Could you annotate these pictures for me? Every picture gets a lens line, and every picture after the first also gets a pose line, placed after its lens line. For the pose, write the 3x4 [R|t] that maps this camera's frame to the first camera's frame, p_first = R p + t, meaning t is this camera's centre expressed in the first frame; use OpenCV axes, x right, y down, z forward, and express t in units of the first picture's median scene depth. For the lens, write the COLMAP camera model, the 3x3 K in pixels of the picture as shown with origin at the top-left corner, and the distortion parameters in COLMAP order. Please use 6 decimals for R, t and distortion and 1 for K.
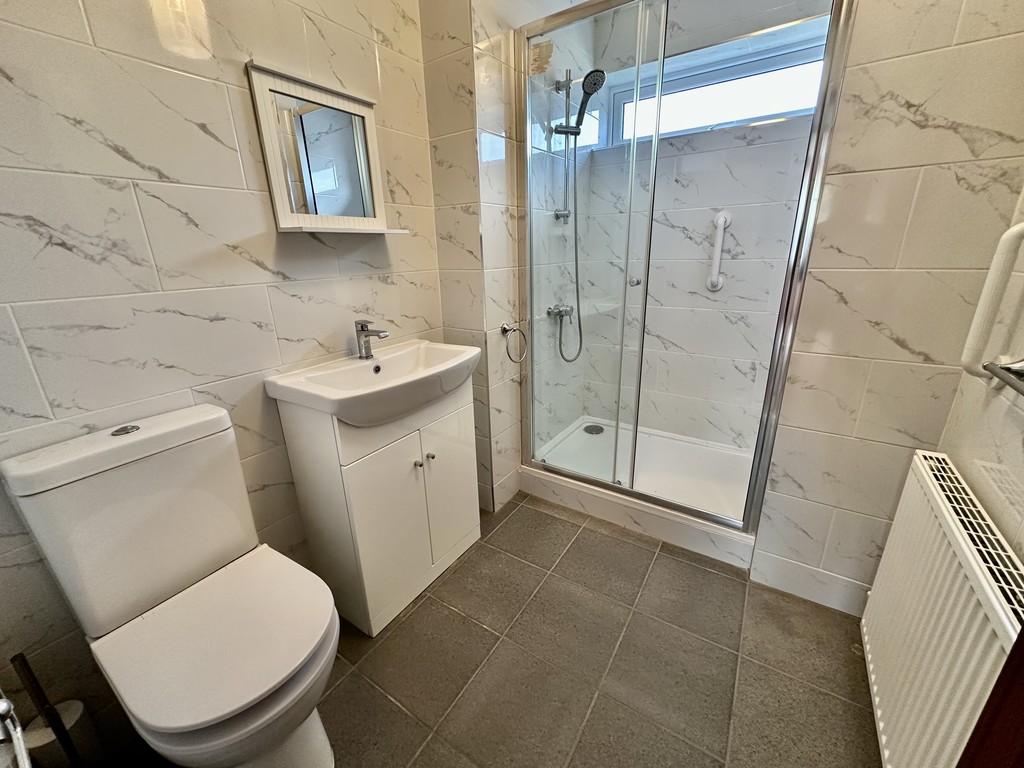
lens RADIAL K [[407.1, 0, 510.2], [0, 407.1, 382.9], [0, 0, 1]] dist [-0.000280, -0.002144]
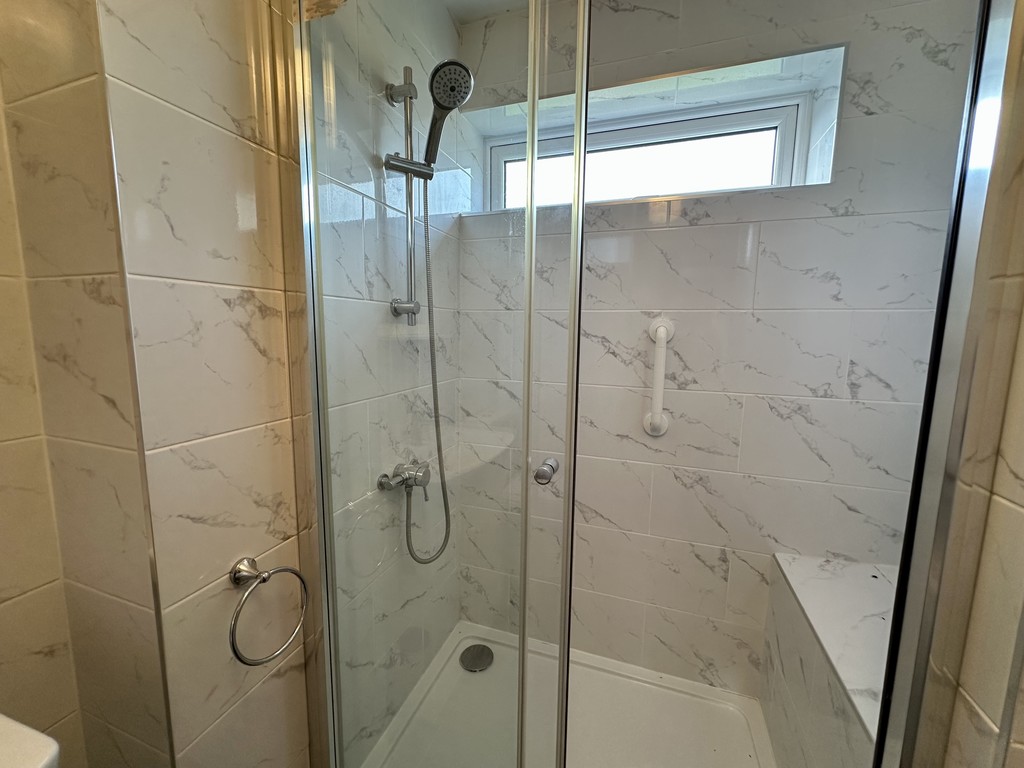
lens RADIAL K [[407.1, 0, 510.0], [0, 407.1, 382.4], [0, 0, 1]] dist [-0.000280, -0.002144]
pose [[0.965773, 0.006635, 0.259302, 0.124493], [0.042020, 0.982467, -0.181642, -0.211461], [-0.255961, 0.186321, 0.948561, 0.463766]]
